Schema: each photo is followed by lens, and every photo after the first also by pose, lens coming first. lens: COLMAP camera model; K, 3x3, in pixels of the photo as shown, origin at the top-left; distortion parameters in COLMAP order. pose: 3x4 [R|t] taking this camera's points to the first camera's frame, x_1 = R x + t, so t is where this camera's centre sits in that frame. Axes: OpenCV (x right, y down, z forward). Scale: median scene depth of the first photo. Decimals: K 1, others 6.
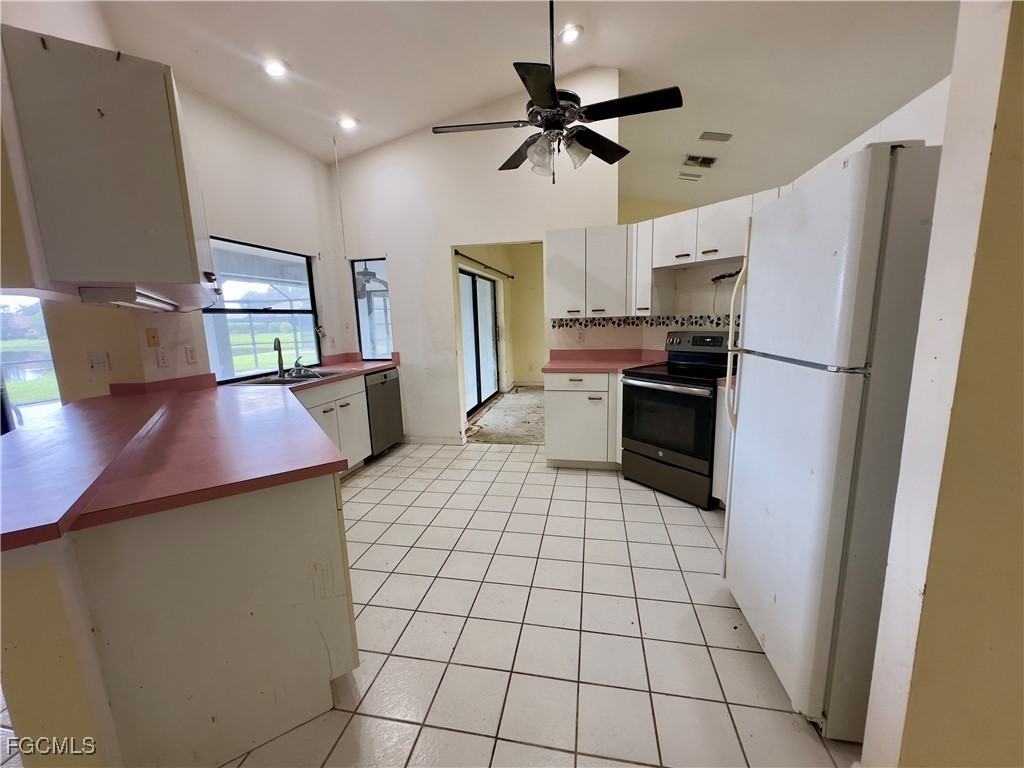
lens RADIAL K [[409.3, 0, 512.0], [0, 409.3, 384.0], [0, 0, 1]] dist [-0.003231, -0.000152]
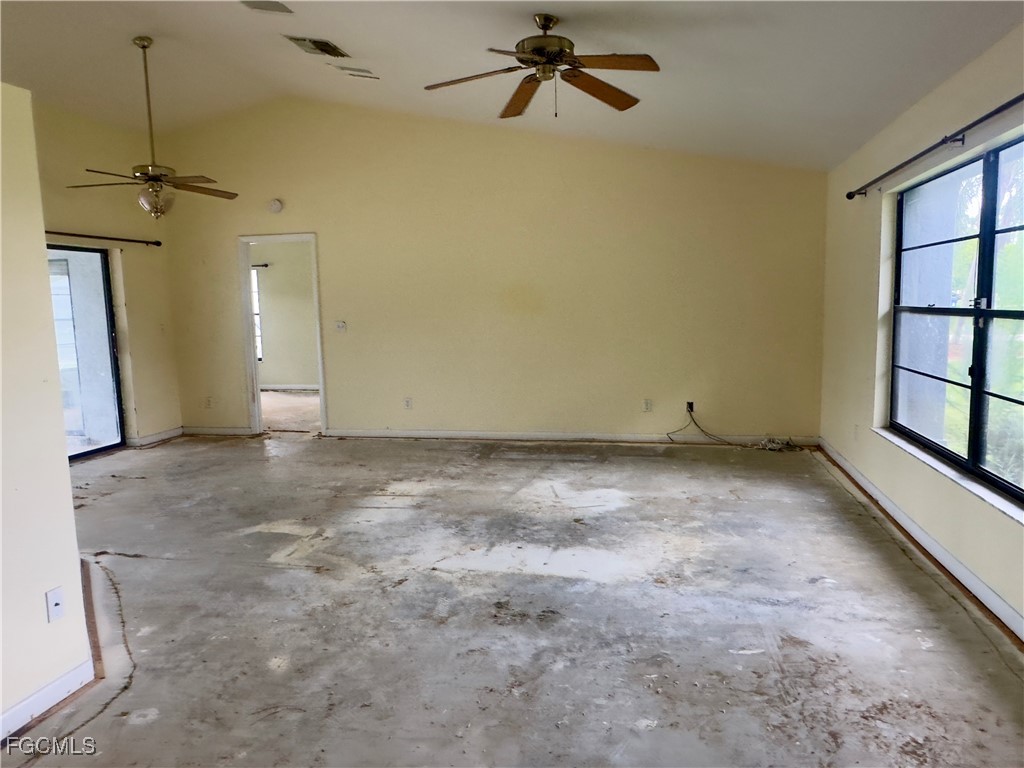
lens RADIAL K [[708.0, 0, 512.0], [0, 708.0, 384.0], [0, 0, 1]] dist [0.002642, 0.002064]
pose [[0.999969, -0.000624, -0.007887, 0.529265], [0.000294, 0.999125, -0.041823, -0.024333], [0.007906, 0.041820, 0.999094, 0.025763]]
